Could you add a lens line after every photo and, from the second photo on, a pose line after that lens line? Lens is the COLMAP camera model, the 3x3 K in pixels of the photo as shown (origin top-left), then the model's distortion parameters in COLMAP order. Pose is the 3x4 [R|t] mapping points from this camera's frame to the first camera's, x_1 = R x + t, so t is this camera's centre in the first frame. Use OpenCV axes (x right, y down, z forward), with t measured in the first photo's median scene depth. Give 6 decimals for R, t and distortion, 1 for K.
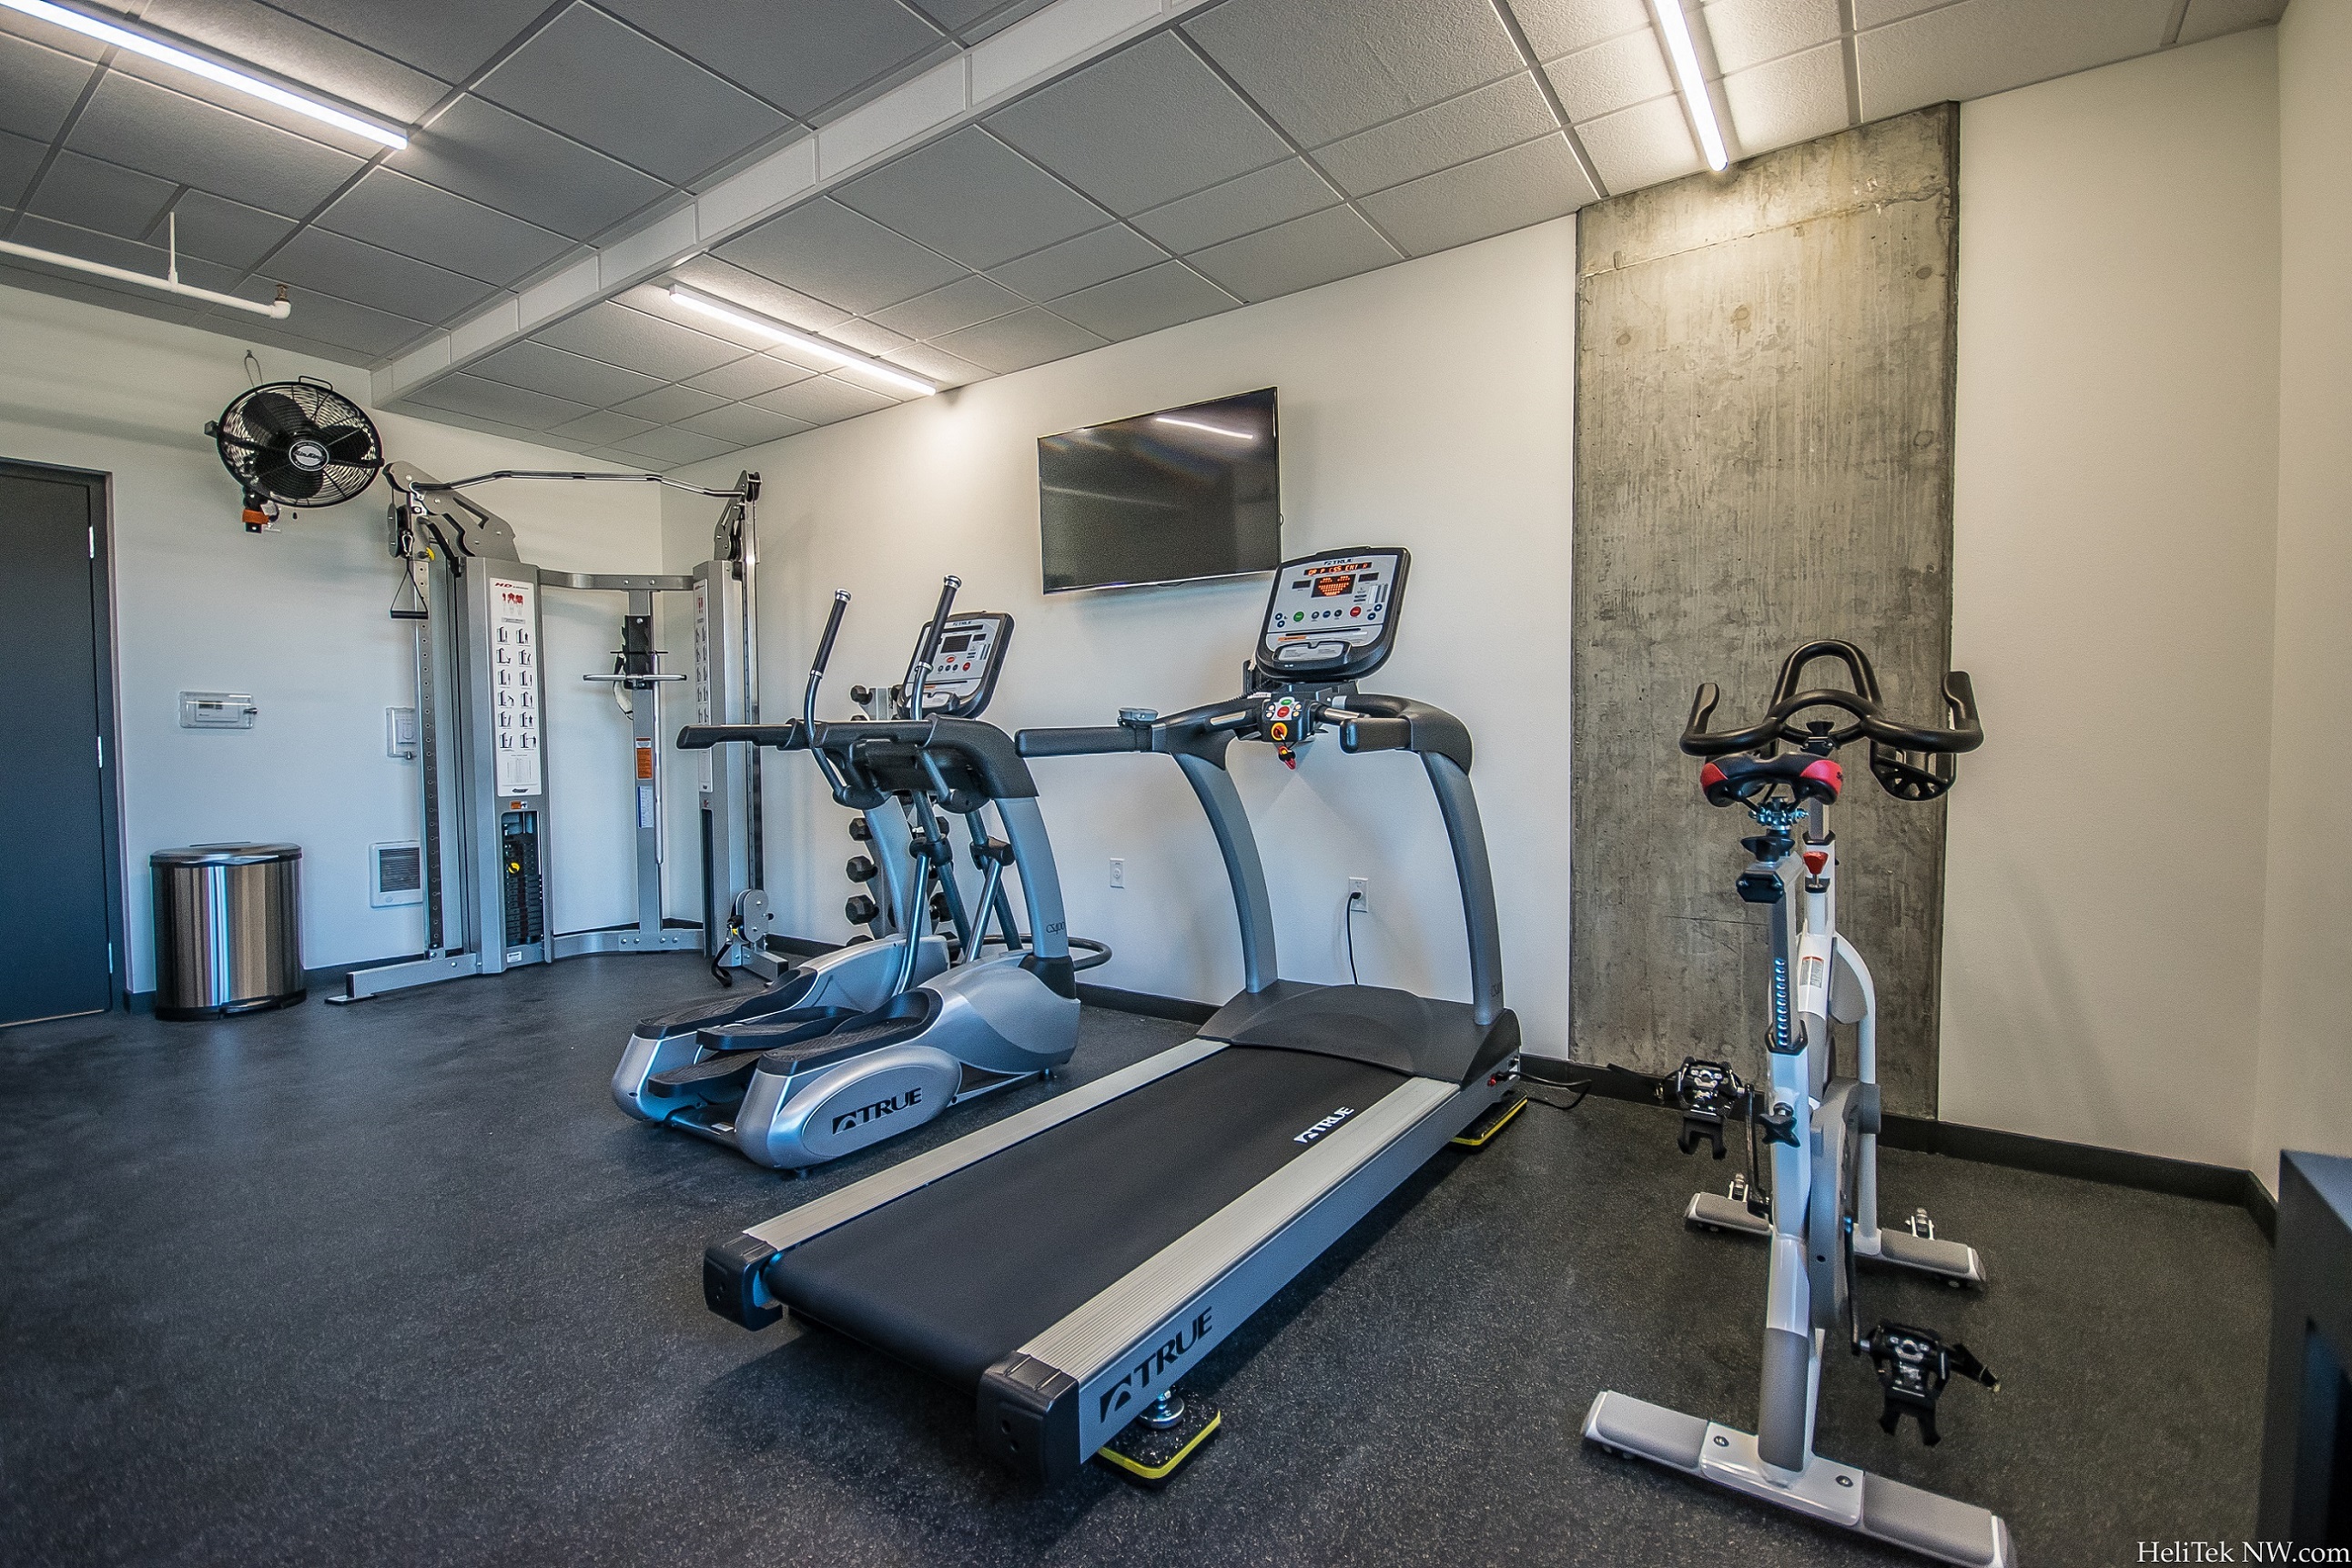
lens RADIAL K [[1024.8, 0, 1189.6], [0, 1024.8, 782.2], [0, 0, 1]] dist [-0.022608, -0.000720]
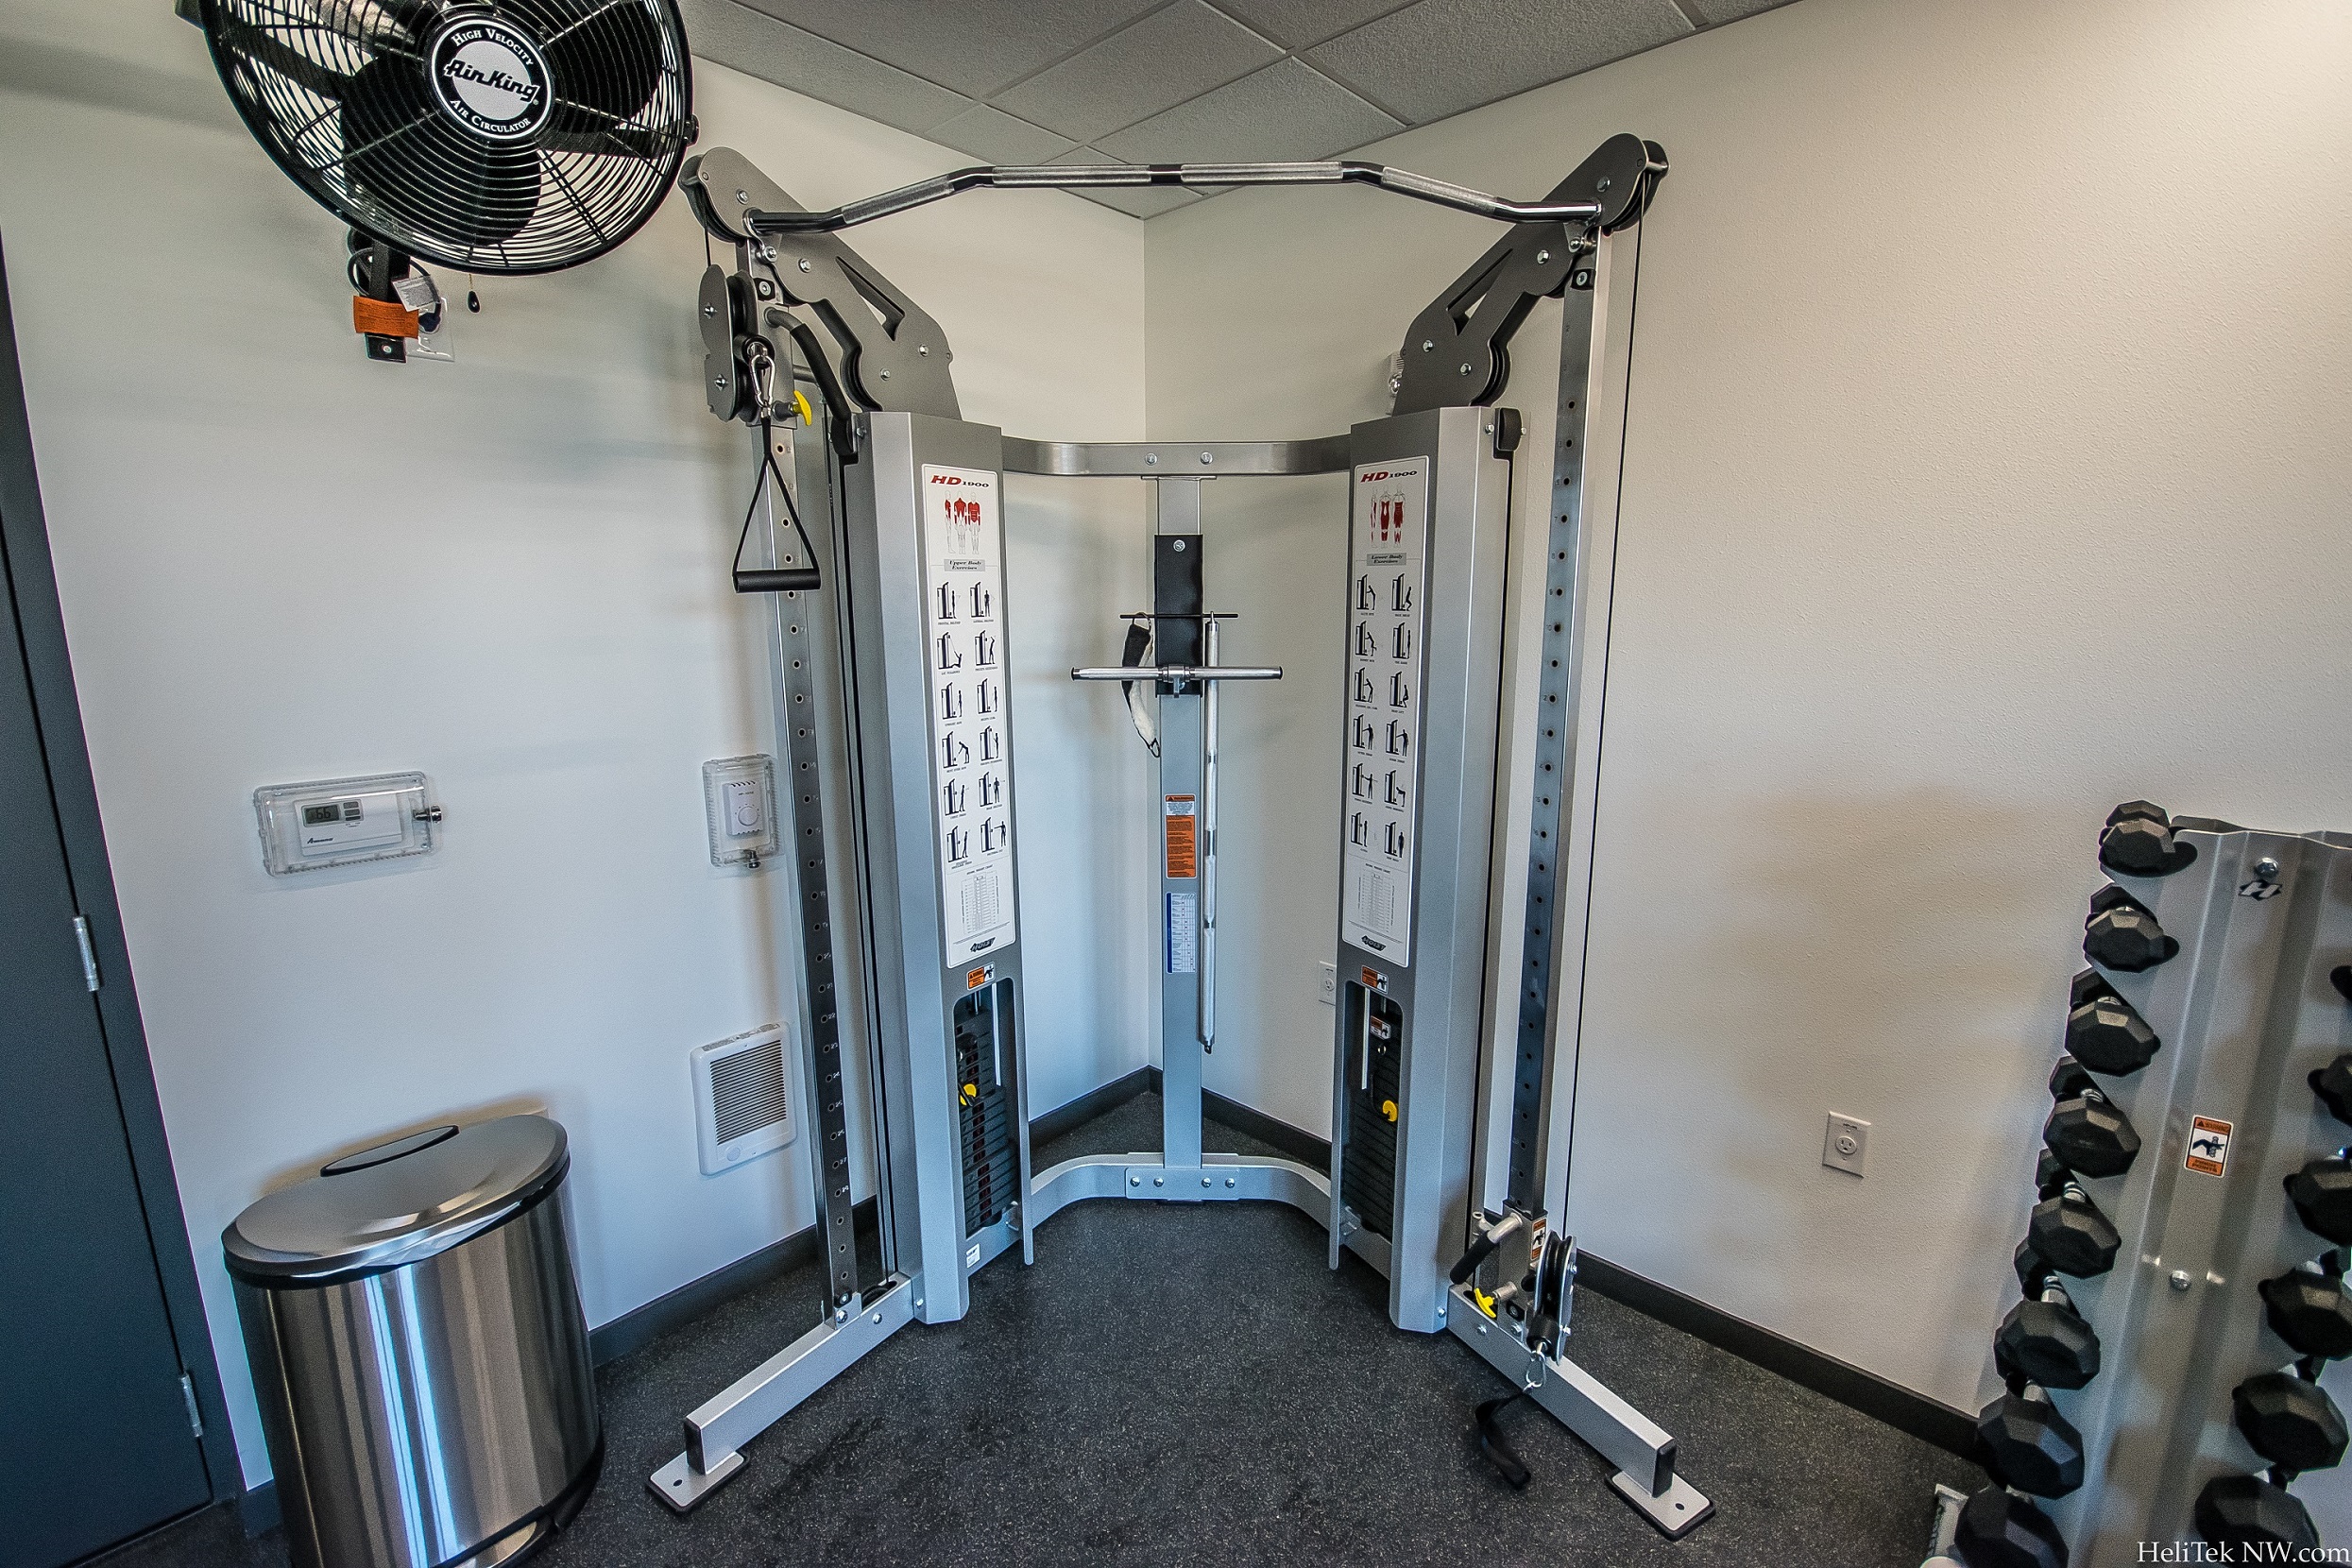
lens RADIAL K [[1024.9, 0, 1169.5], [0, 1024.9, 784.2], [0, 0, 1]] dist [-0.022608, -0.000720]
pose [[0.985888, 0.040601, -0.162409, -0.523195], [-0.013916, 0.986663, 0.162182, -0.143322], [0.166827, -0.157633, 0.973304, 0.598012]]
